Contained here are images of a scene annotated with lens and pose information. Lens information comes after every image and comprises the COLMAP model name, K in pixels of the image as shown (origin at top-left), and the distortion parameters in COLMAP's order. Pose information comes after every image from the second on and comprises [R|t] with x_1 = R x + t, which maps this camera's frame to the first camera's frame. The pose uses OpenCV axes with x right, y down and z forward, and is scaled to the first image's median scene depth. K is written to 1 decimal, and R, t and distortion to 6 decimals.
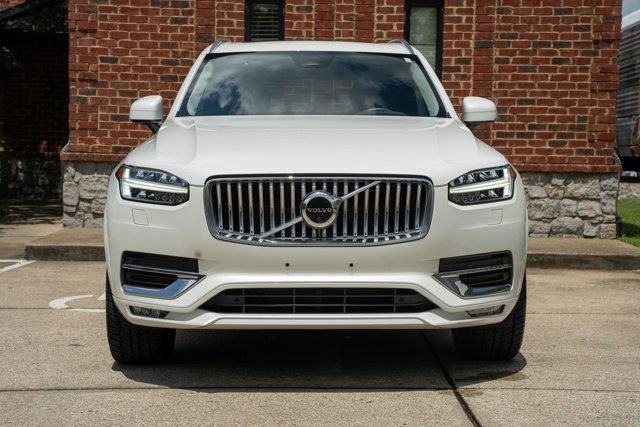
lens RADIAL K [[1114.4, 0, 320.3], [0, 1114.4, 217.2], [0, 0, 1]] dist [0.238907, 0.000000]
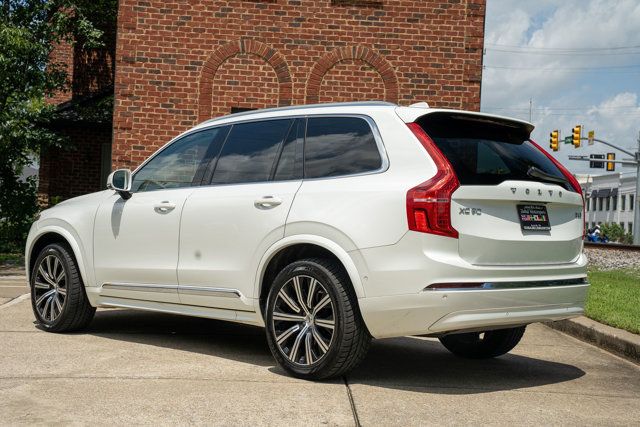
lens RADIAL K [[937.5, 0, 322.6], [0, 937.5, 215.4], [0, 0, 1]] dist [0.067307, 0.000000]
pose [[0.999094, 0.027814, 0.032202, 0.018183], [-0.026030, 0.998172, -0.054548, 0.011493], [-0.033660, 0.053661, 0.997992, -0.245668]]
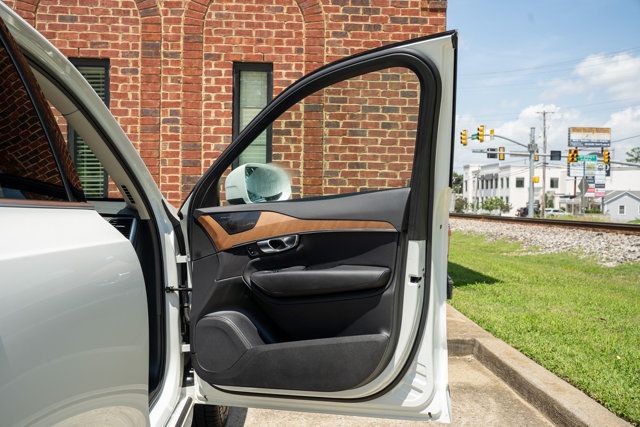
lens RADIAL K [[684.2, 0, 321.3], [0, 684.2, 208.3], [0, 0, 1]] dist [-0.004617, 0.000000]
pose [[0.997382, -0.008284, 0.071832, 0.107751], [0.011273, 0.999082, -0.041318, -0.039977], [-0.071424, 0.042020, 0.996561, 0.401096]]
